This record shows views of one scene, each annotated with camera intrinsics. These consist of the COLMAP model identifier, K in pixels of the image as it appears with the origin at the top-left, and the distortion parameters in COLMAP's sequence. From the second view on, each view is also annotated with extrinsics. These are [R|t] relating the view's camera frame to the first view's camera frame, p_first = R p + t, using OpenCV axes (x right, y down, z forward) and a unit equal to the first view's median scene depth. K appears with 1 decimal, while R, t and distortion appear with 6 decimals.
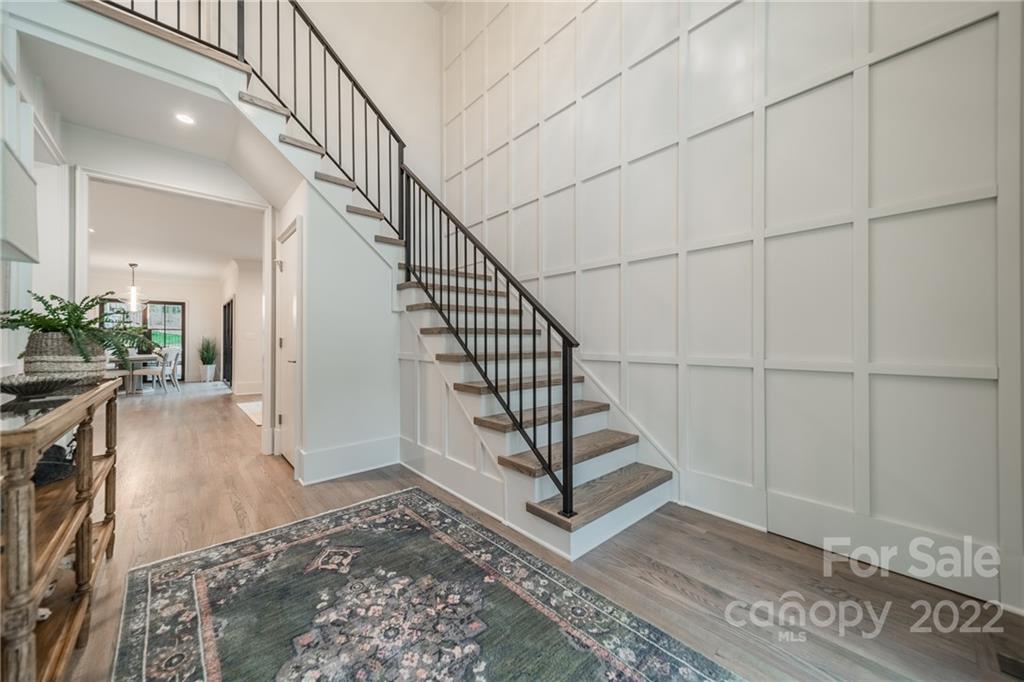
lens RADIAL K [[363.5, 0, 505.2], [0, 363.5, 339.0], [0, 0, 1]] dist [0.005280, 0.000139]
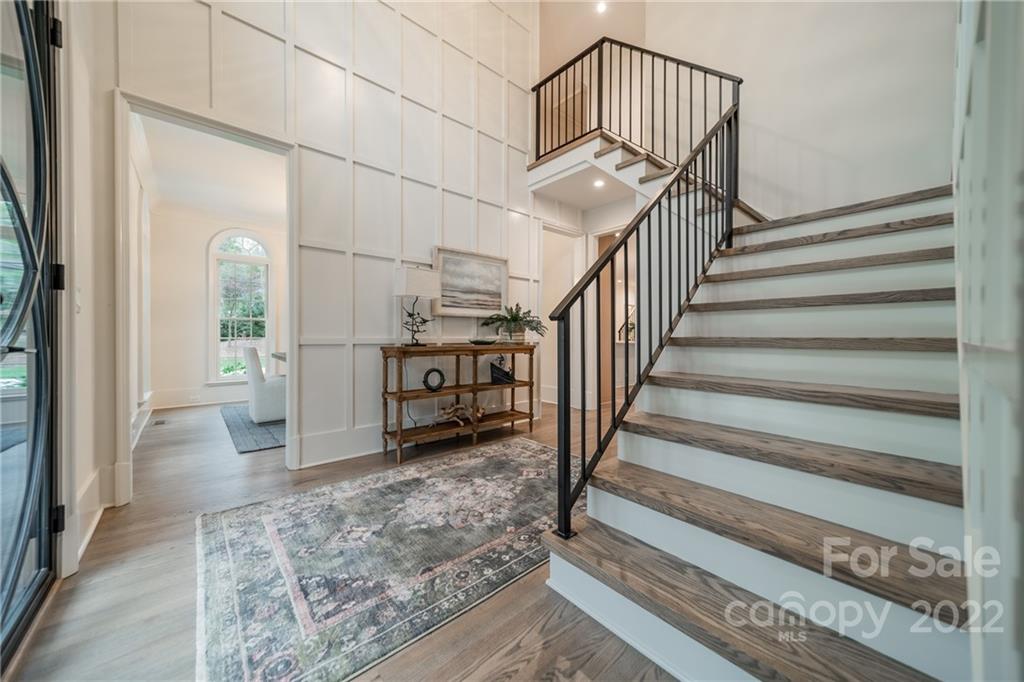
lens RADIAL K [[363.5, 0, 505.9], [0, 363.5, 338.5], [0, 0, 1]] dist [0.005280, 0.000139]
pose [[-0.006383, 0.009724, -0.999932, 1.044657], [0.001758, 0.999951, 0.009713, 0.056886], [0.999978, -0.001696, -0.006399, 0.962190]]
